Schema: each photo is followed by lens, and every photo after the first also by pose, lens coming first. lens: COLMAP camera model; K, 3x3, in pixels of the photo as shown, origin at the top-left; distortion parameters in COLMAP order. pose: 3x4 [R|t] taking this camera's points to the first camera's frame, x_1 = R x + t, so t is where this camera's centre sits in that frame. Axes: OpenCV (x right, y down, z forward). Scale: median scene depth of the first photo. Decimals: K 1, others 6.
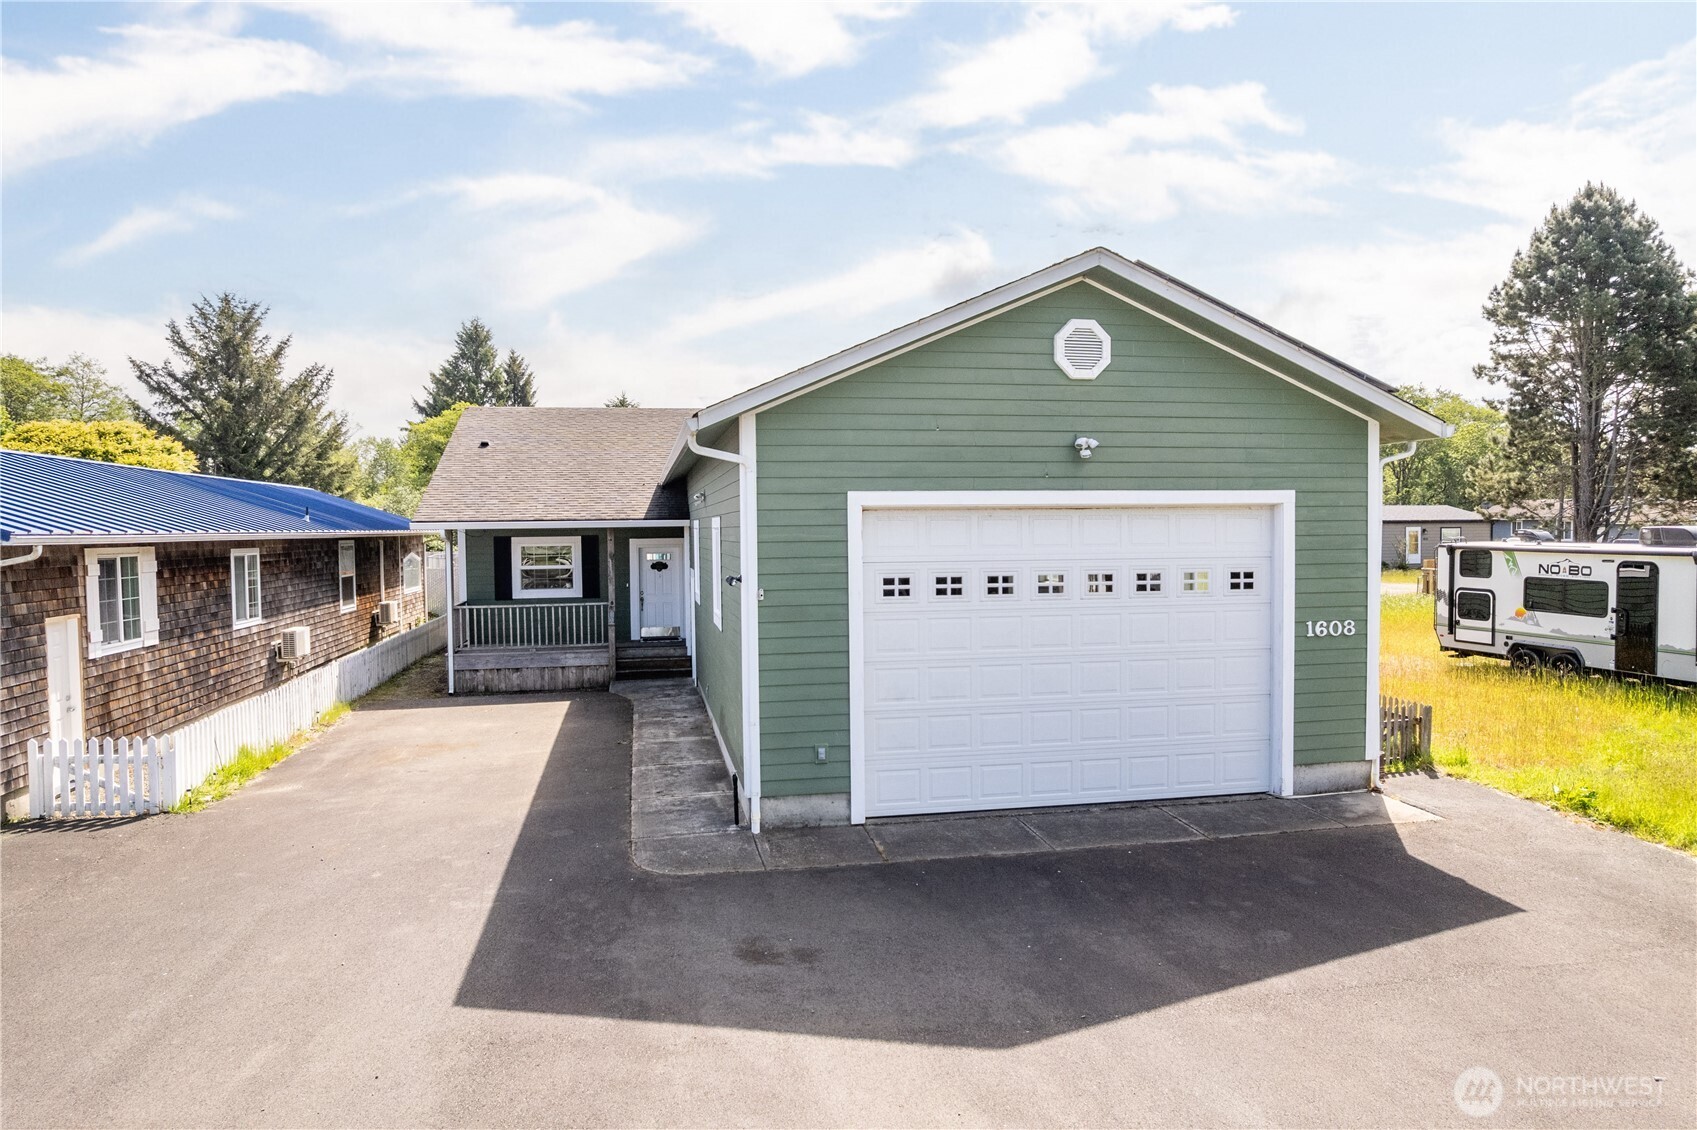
lens RADIAL K [[1094.8, 0, 848.5], [0, 1094.8, 565.0], [0, 0, 1]] dist [-0.065896, 0.061368]
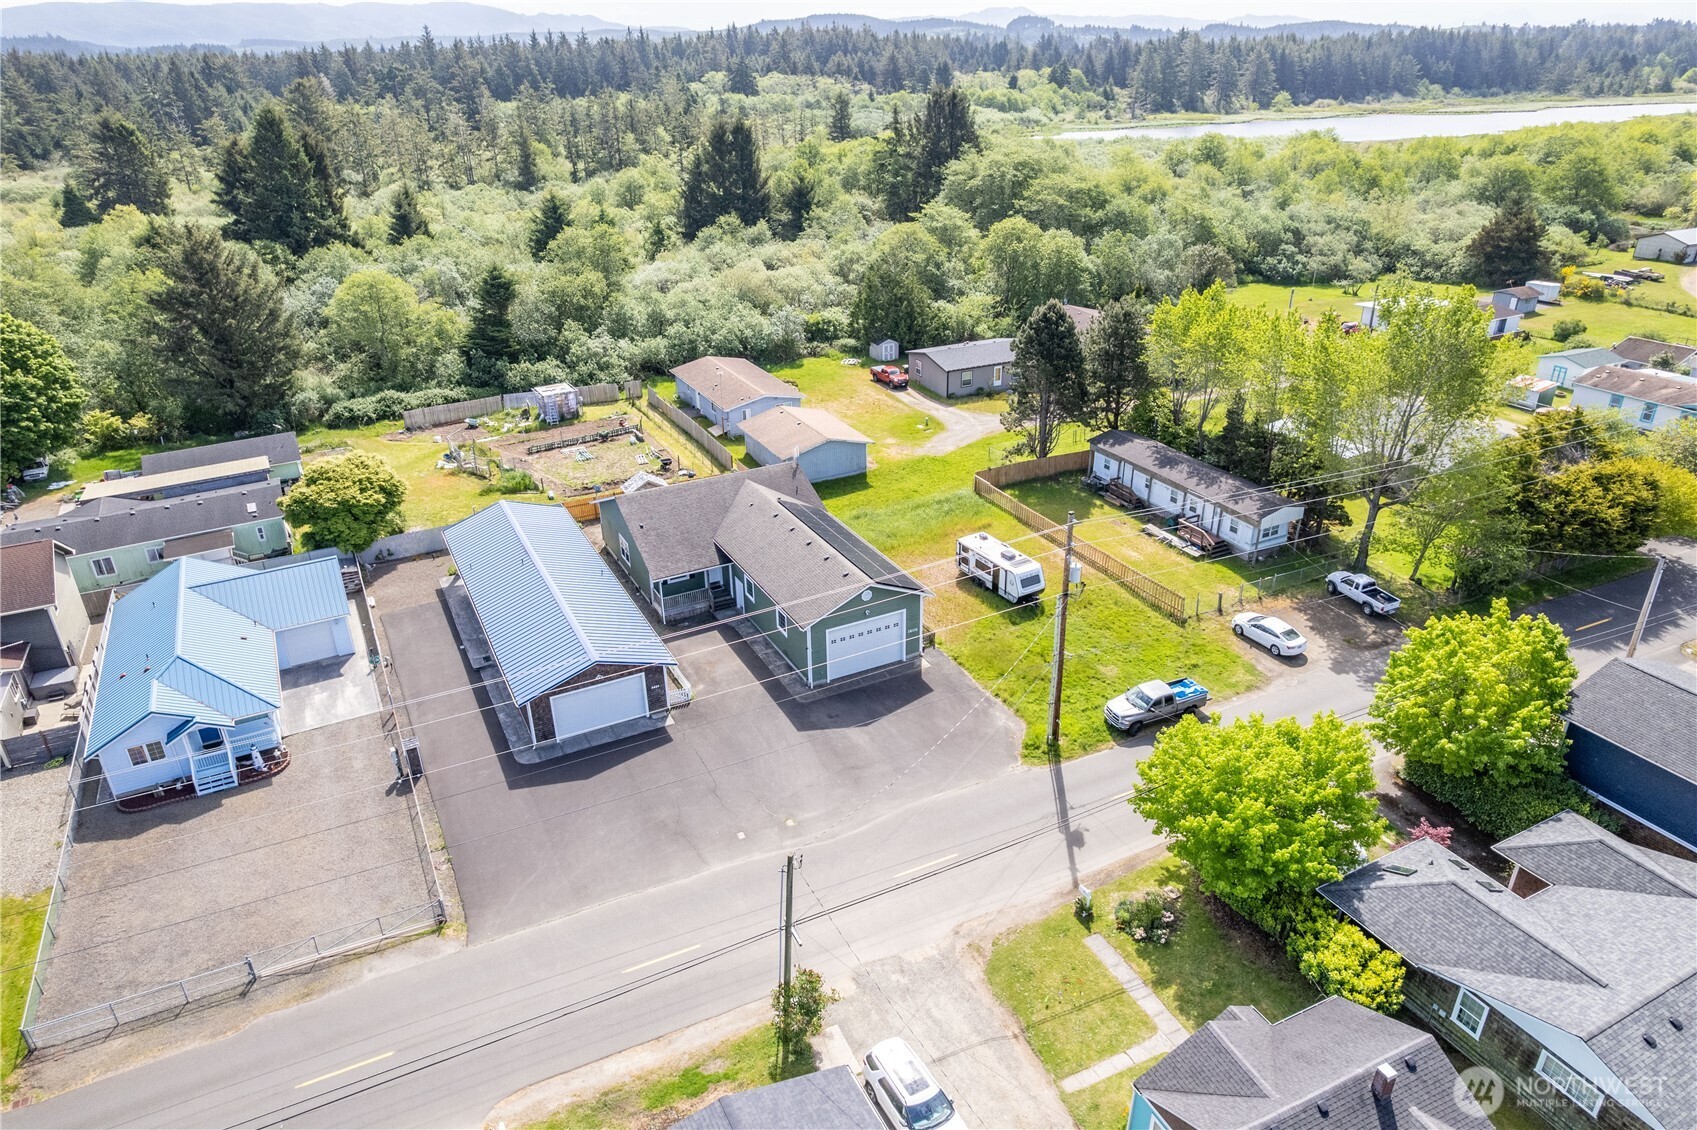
lens RADIAL K [[1094.8, 0, 848.5], [0, 1094.8, 565.0], [0, 0, 1]] dist [-0.065896, 0.061368]
pose [[0.959218, -0.121748, 0.255103, -1.777819], [0.008224, 0.914127, 0.405344, -3.668102], [-0.282547, -0.386716, 0.877849, -5.265744]]
